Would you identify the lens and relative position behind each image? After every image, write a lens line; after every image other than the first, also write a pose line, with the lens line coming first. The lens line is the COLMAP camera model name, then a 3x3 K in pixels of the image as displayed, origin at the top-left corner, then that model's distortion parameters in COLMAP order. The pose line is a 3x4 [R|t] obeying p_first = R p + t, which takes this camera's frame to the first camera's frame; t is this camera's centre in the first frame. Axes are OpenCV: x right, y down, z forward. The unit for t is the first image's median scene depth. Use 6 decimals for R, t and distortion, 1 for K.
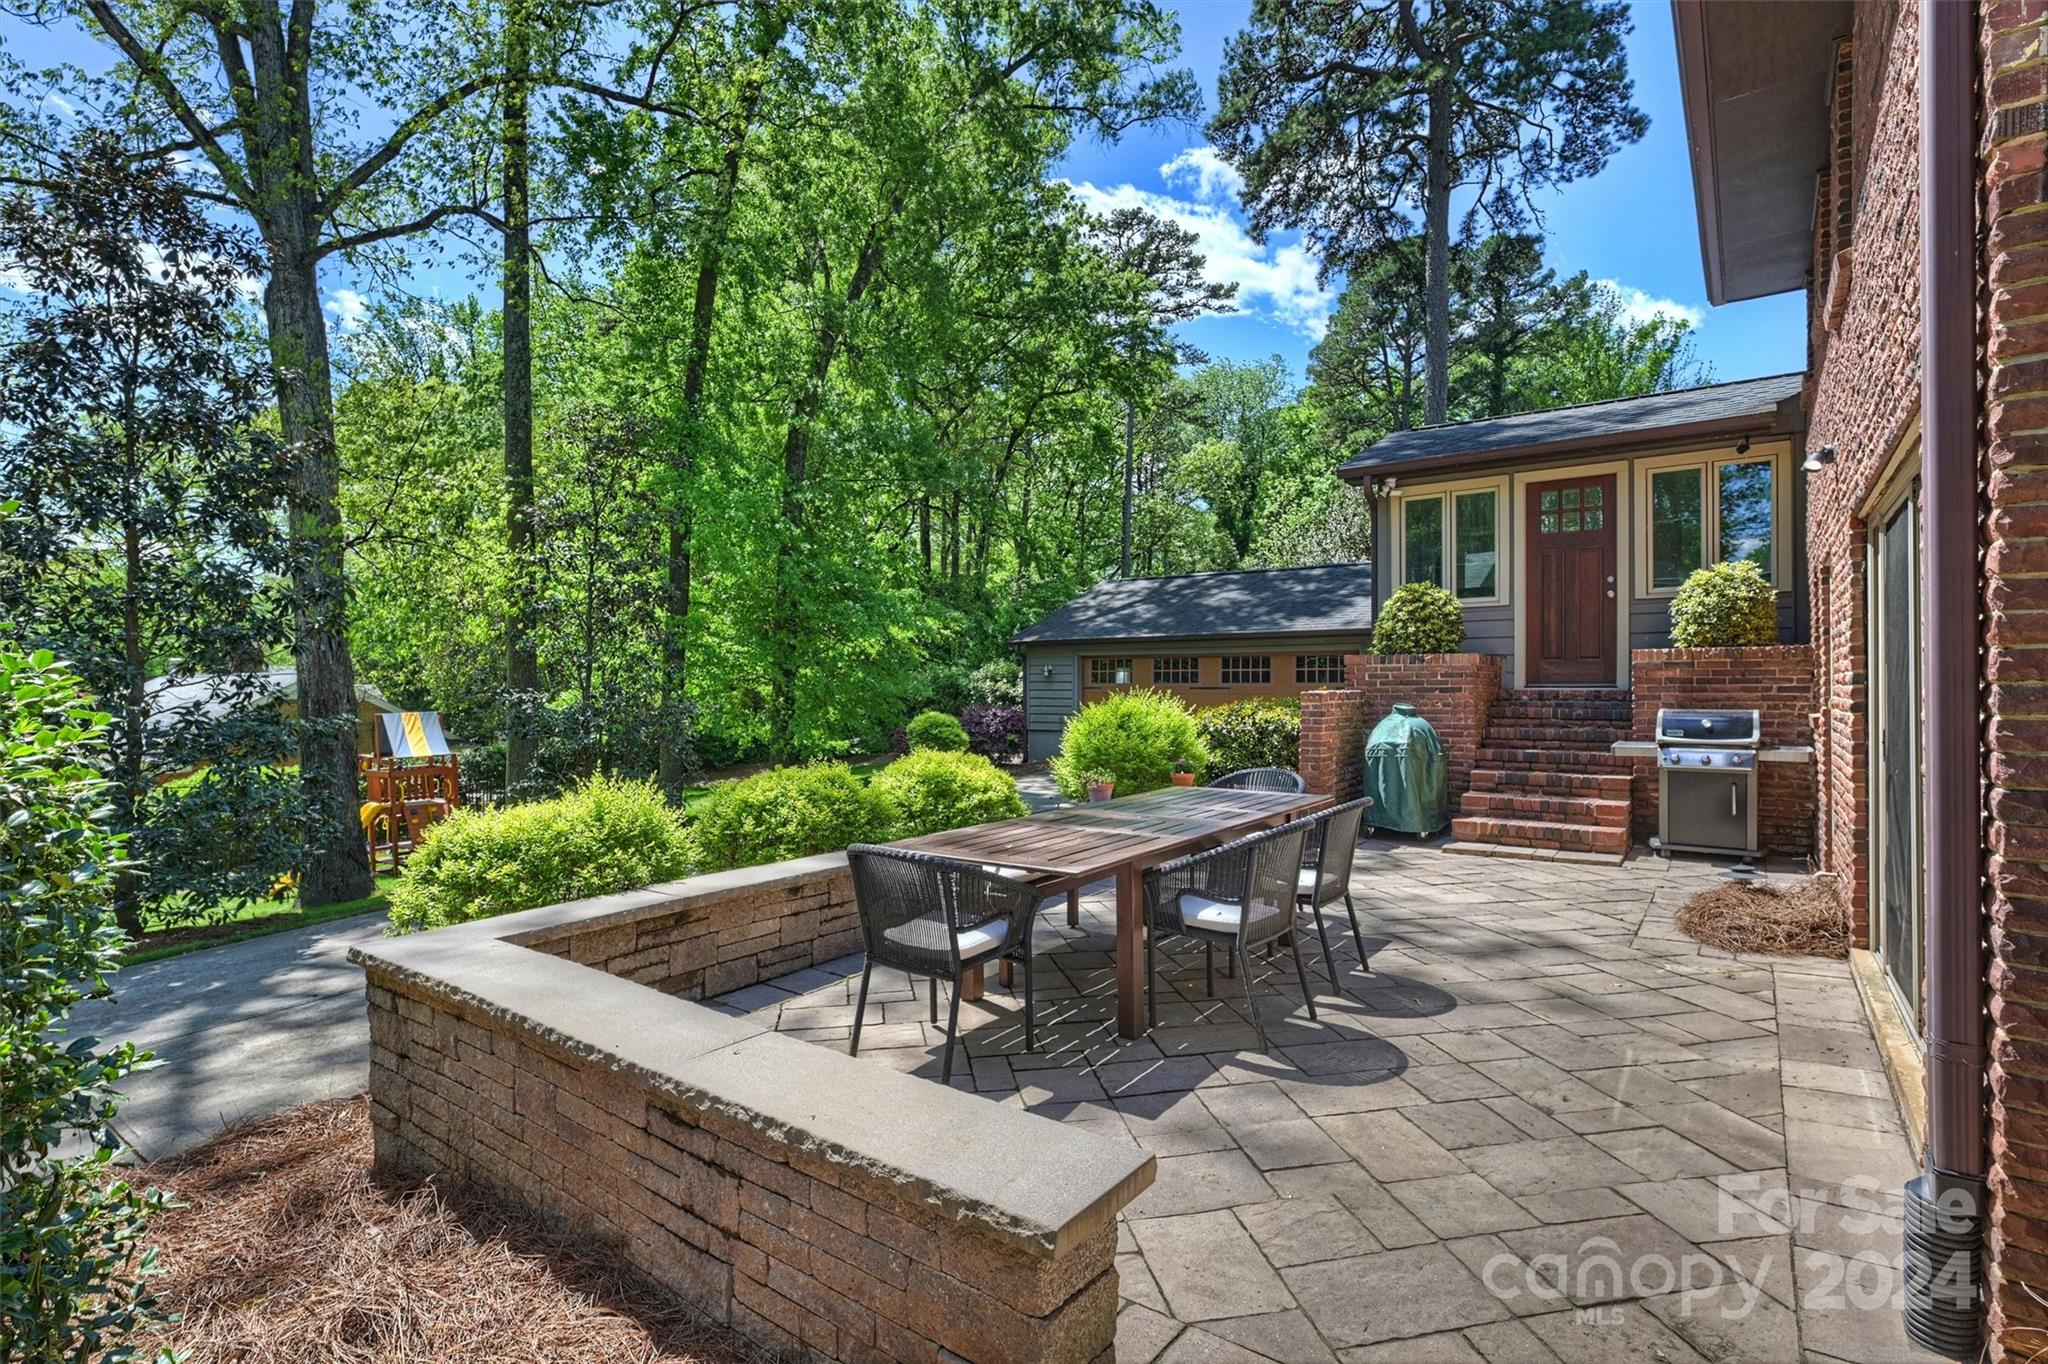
lens RADIAL K [[1035.1, 0, 1023.9], [0, 1035.1, 675.9], [0, 0, 1]] dist [-0.005420, 0.002638]
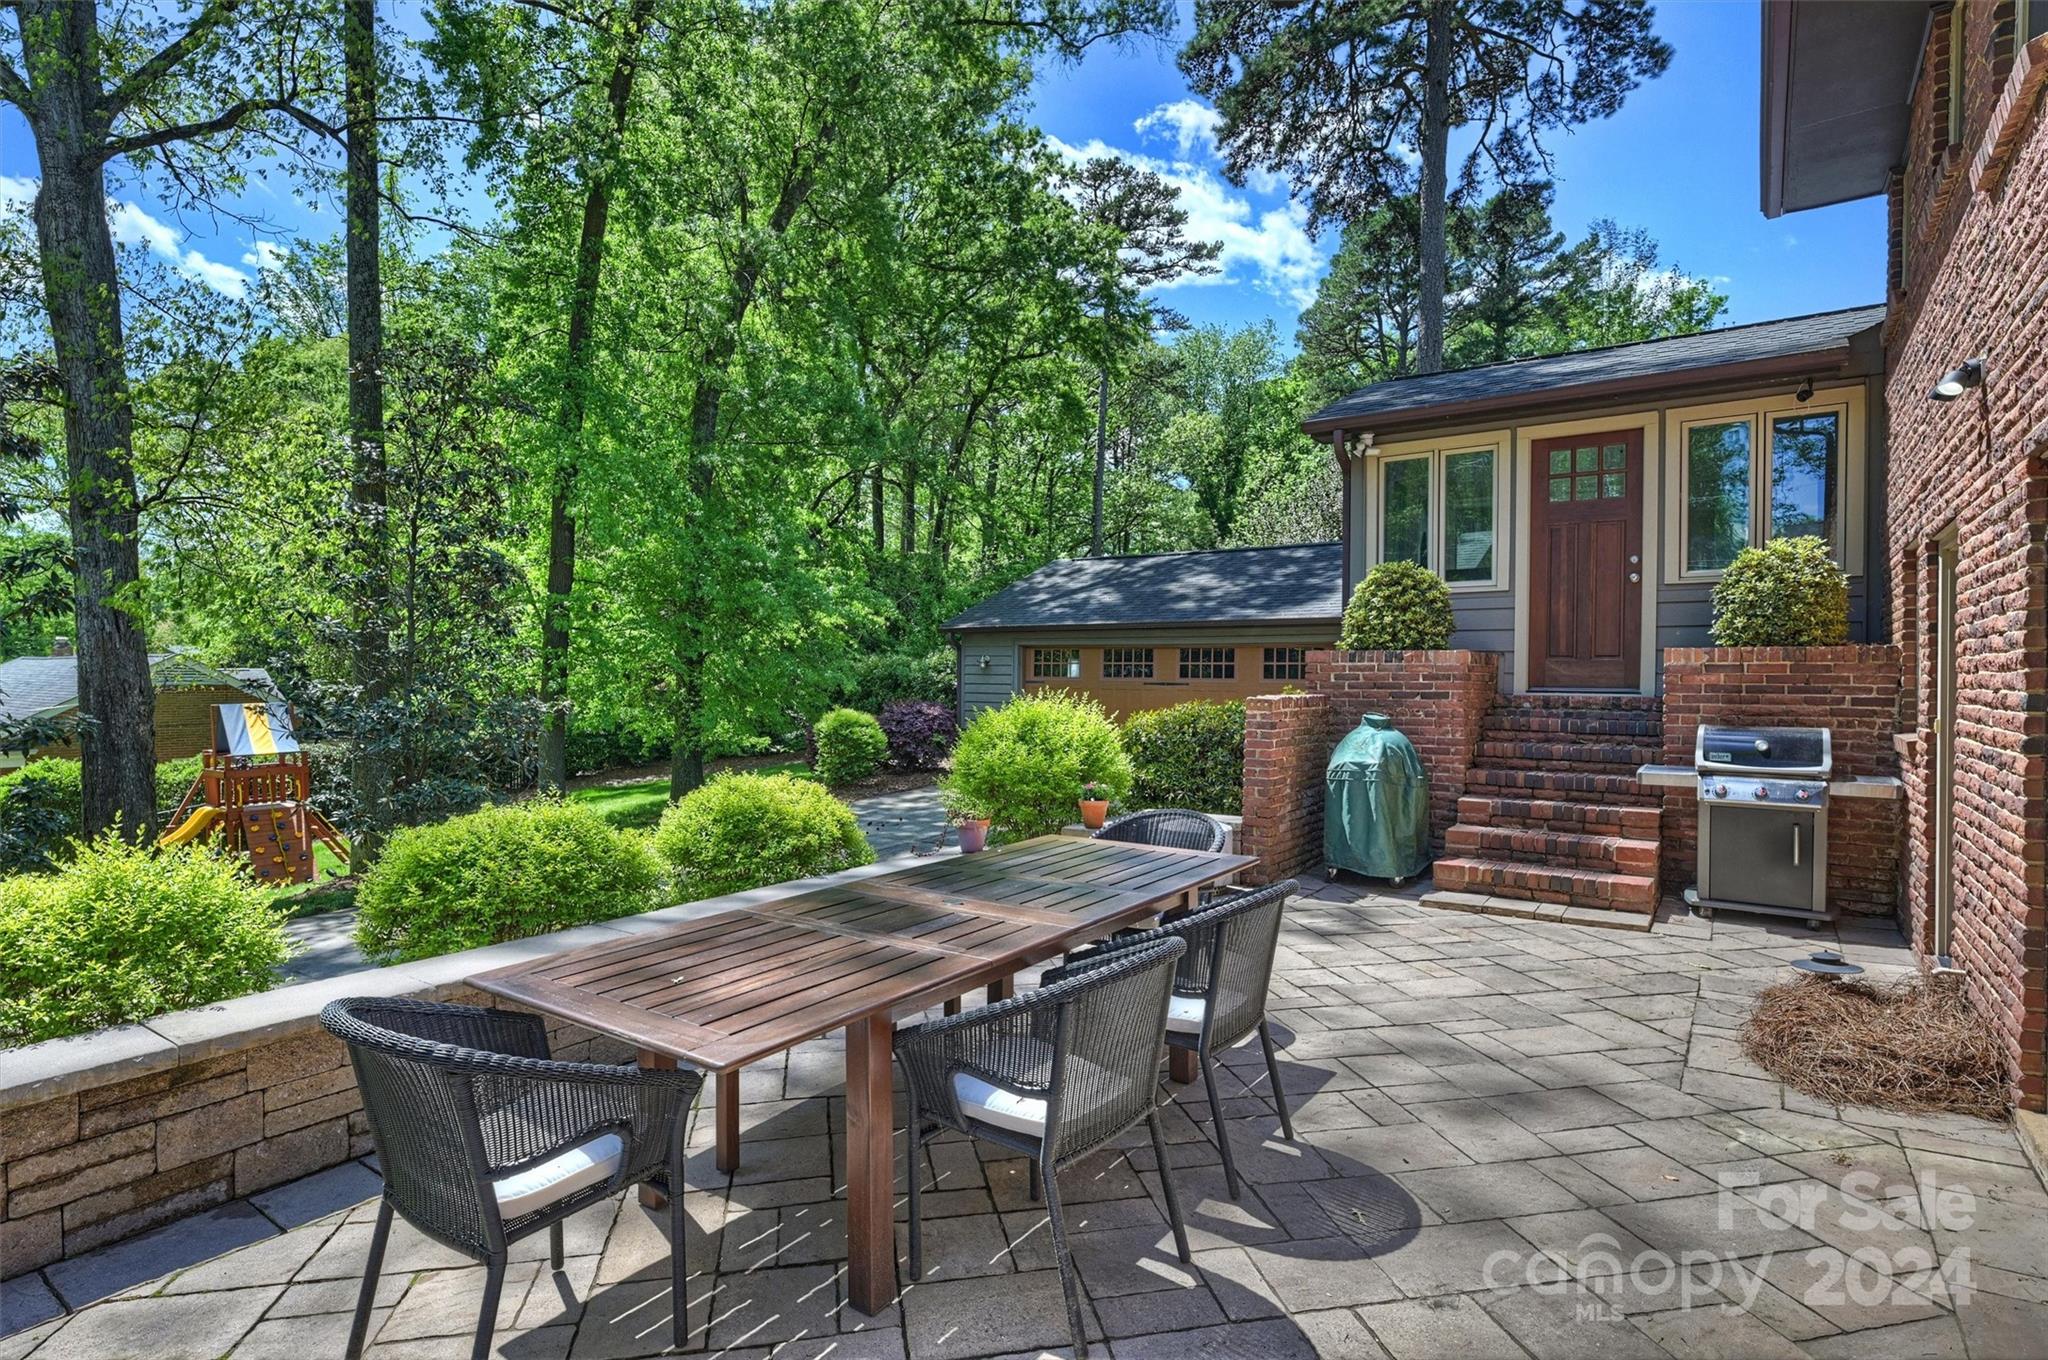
lens RADIAL K [[1074.5, 0, 1023.2], [0, 1074.5, 677.8], [0, 0, 1]] dist [0.001535, -0.002269]
pose [[0.999828, 0.008421, 0.016497, 0.039963], [-0.008652, 0.999865, 0.013984, -0.004563], [-0.016377, -0.014124, 0.999766, 0.086714]]
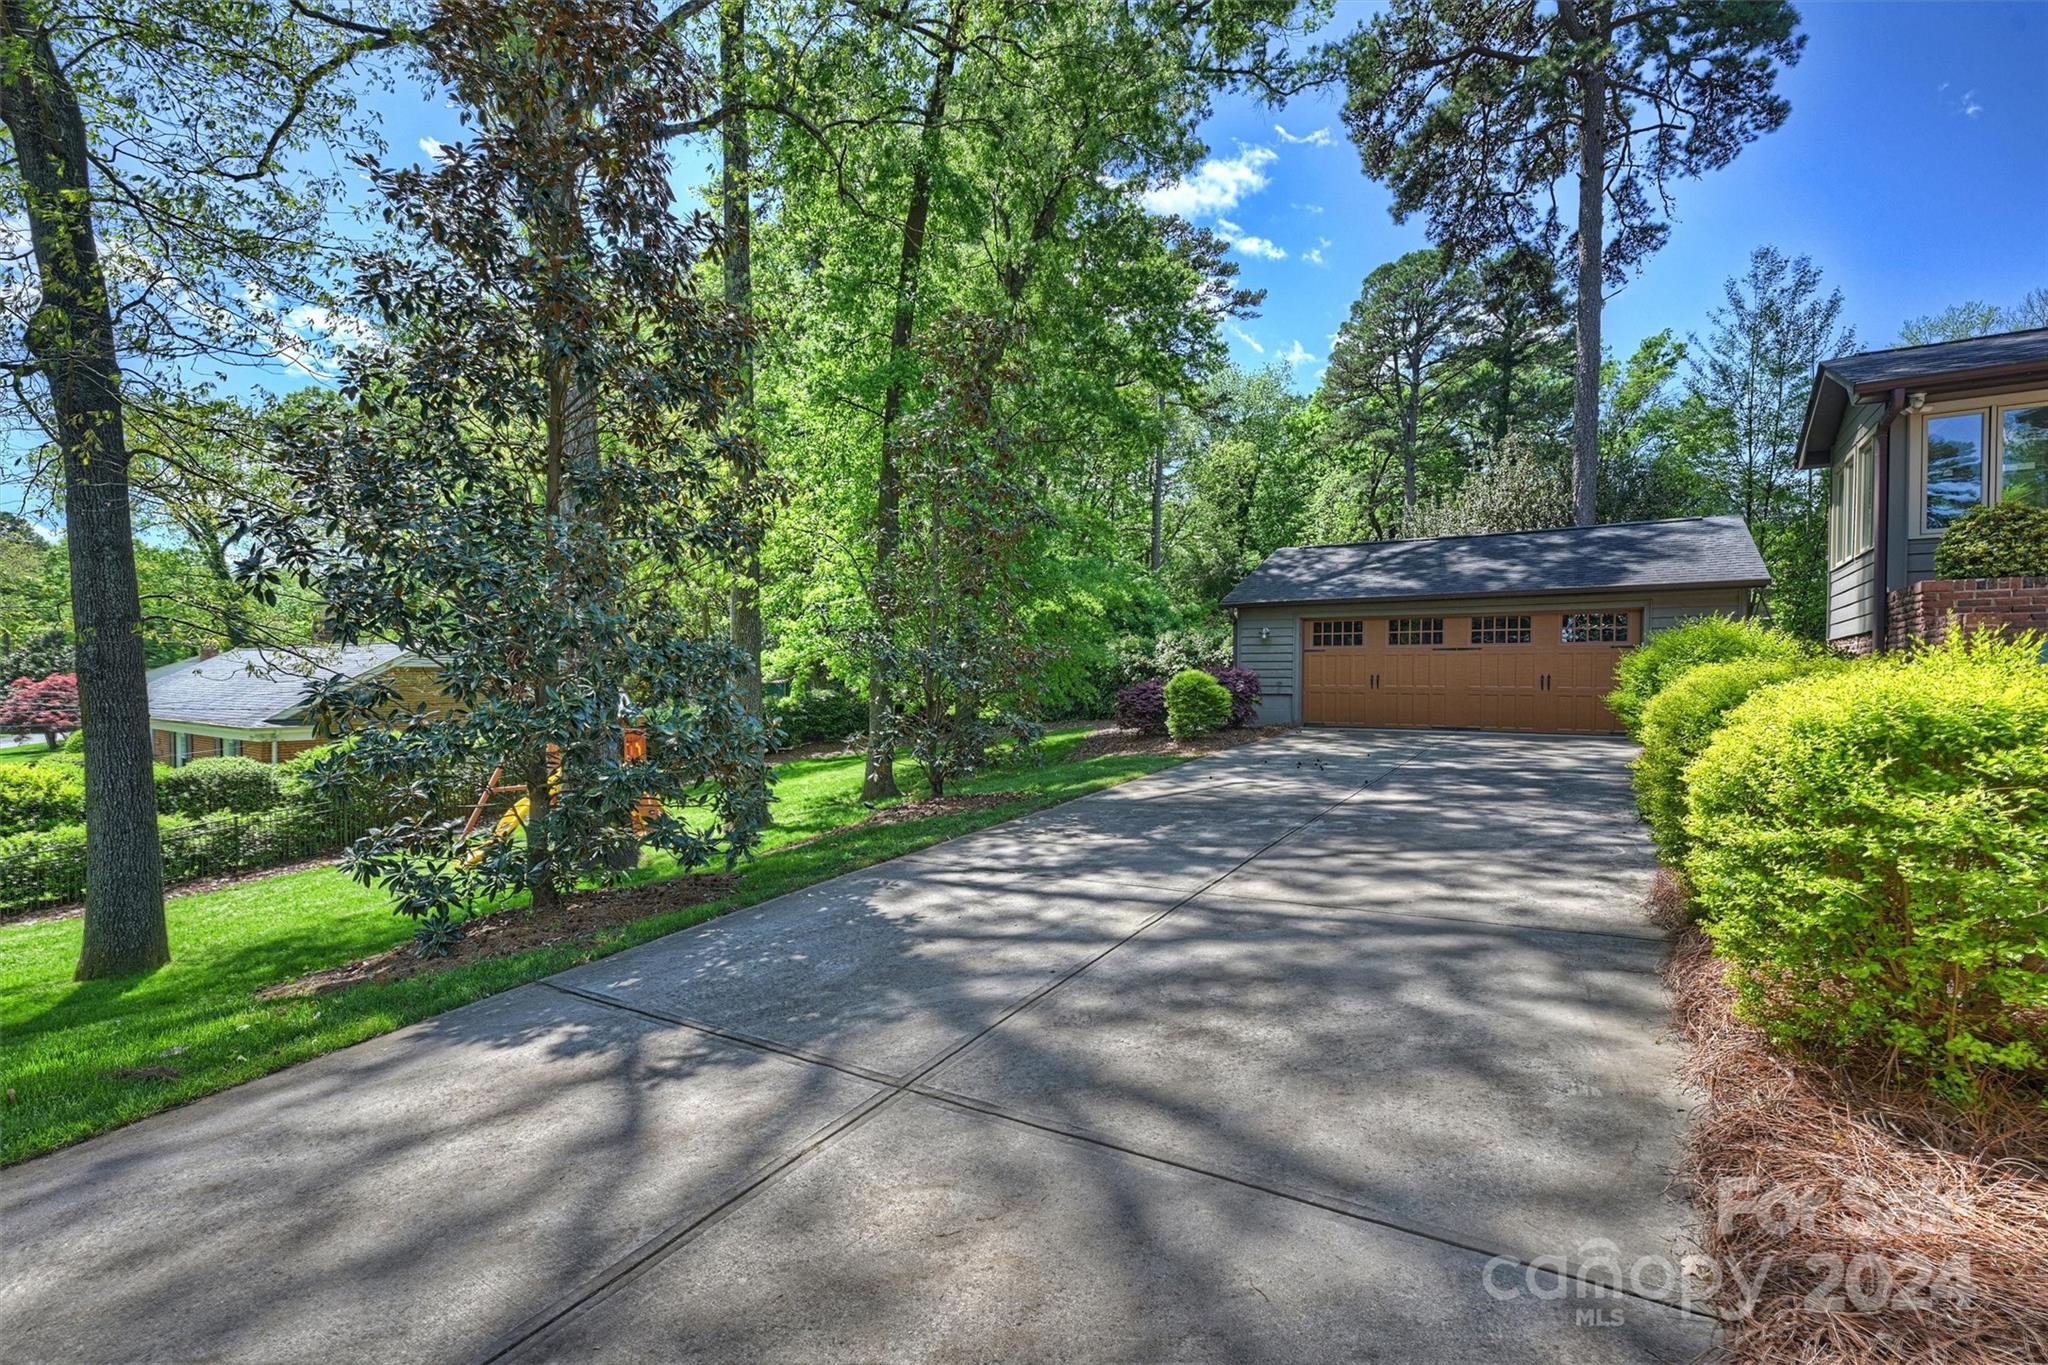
lens RADIAL K [[925.7, 0, 990.2], [0, 925.7, 705.7], [0, 0, 1]] dist [-0.013180, 0.003394]
pose [[0.998930, 0.003893, 0.046084, -0.284176], [-0.005521, 0.999363, 0.035245, 0.034456], [-0.045918, -0.035462, 0.998316, 0.128868]]
